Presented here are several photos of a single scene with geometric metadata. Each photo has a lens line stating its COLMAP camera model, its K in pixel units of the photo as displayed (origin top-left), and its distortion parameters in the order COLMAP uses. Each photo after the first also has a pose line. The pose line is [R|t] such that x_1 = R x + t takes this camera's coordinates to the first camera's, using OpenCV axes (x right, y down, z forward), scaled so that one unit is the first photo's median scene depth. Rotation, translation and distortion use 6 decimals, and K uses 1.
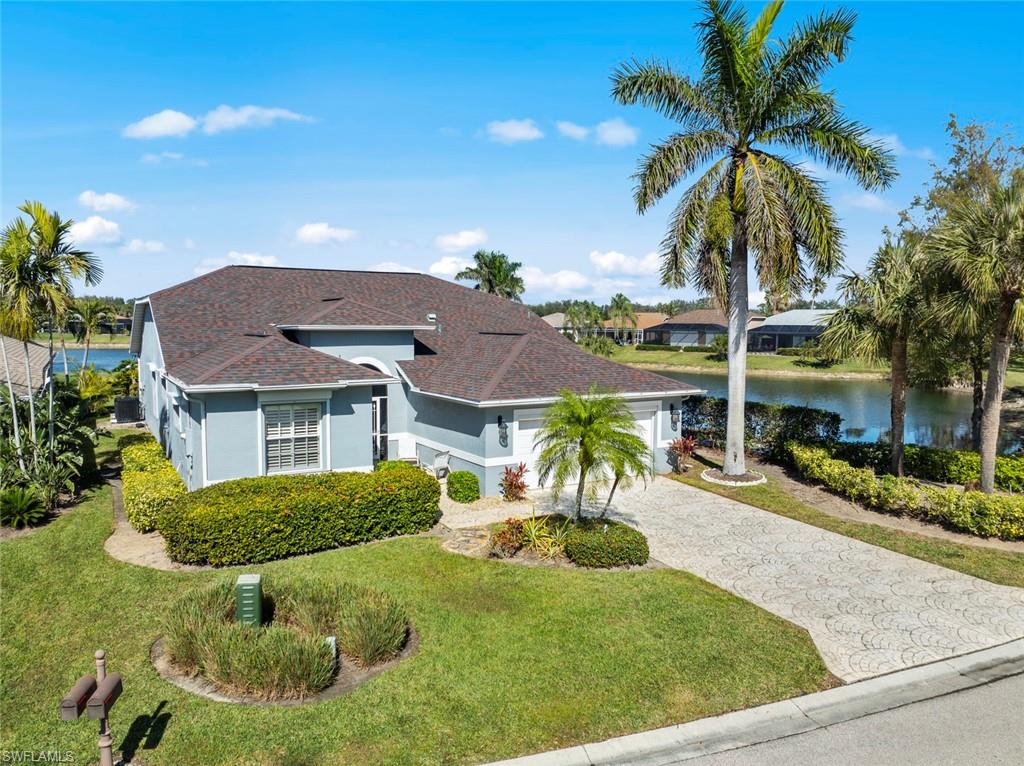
lens RADIAL K [[719.0, 0, 509.5], [0, 719.0, 387.5], [0, 0, 1]] dist [-0.030742, 0.000261]
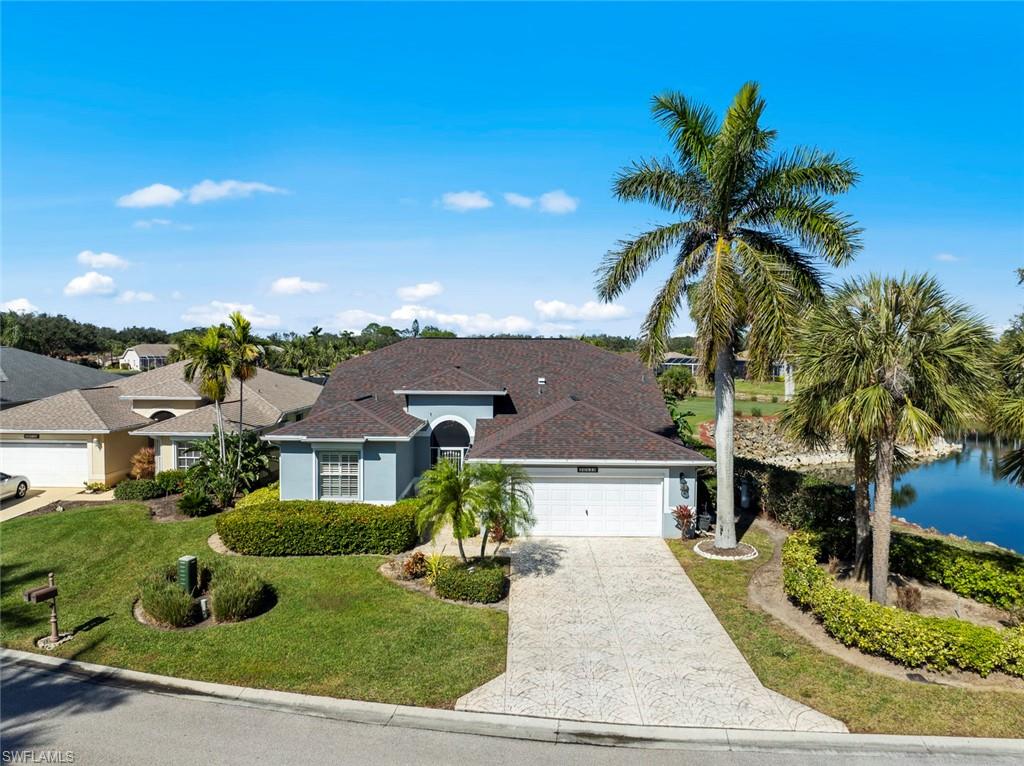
lens RADIAL K [[719.0, 0, 507.6], [0, 719.0, 375.0], [0, 0, 1]] dist [-0.030742, 0.000261]
pose [[0.852655, 0.012190, -0.522333, 0.743593], [-0.045137, 0.997709, -0.050398, -0.073242], [0.520522, 0.066549, 0.851251, -0.048044]]
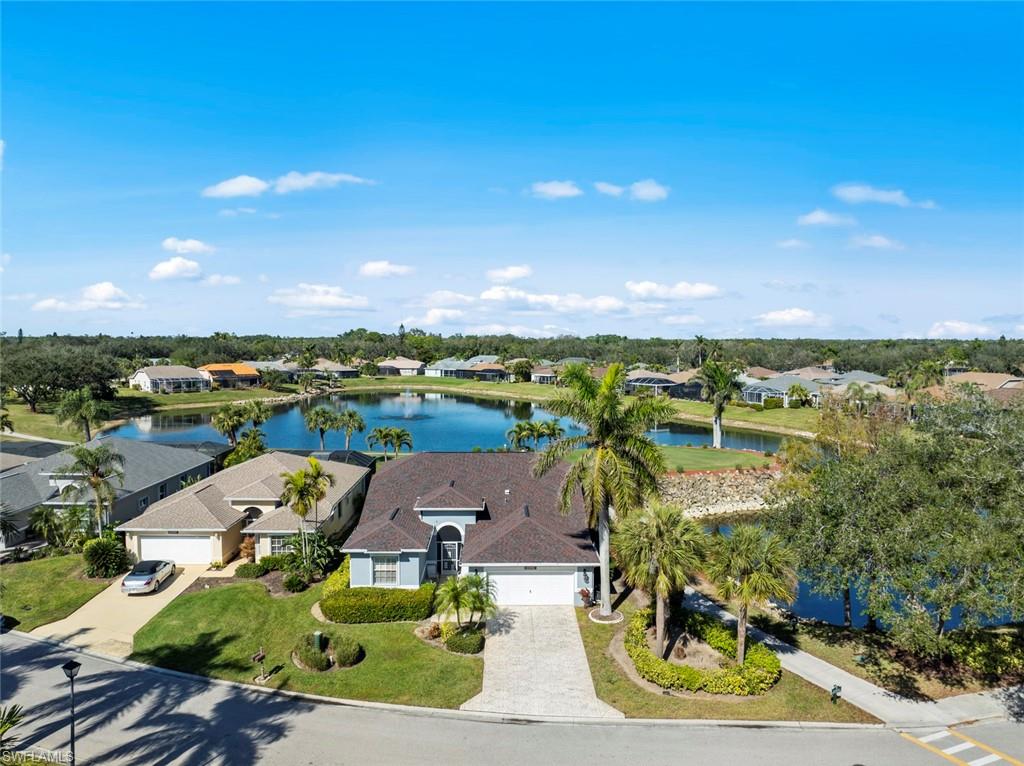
lens RADIAL K [[719.0, 0, 504.1], [0, 719.0, 385.6], [0, 0, 1]] dist [-0.030742, 0.000261]
pose [[0.861898, 0.023232, -0.506549, 1.284712], [-0.036843, 0.999179, -0.016863, -0.538218], [0.505742, 0.033197, 0.862046, -0.917542]]
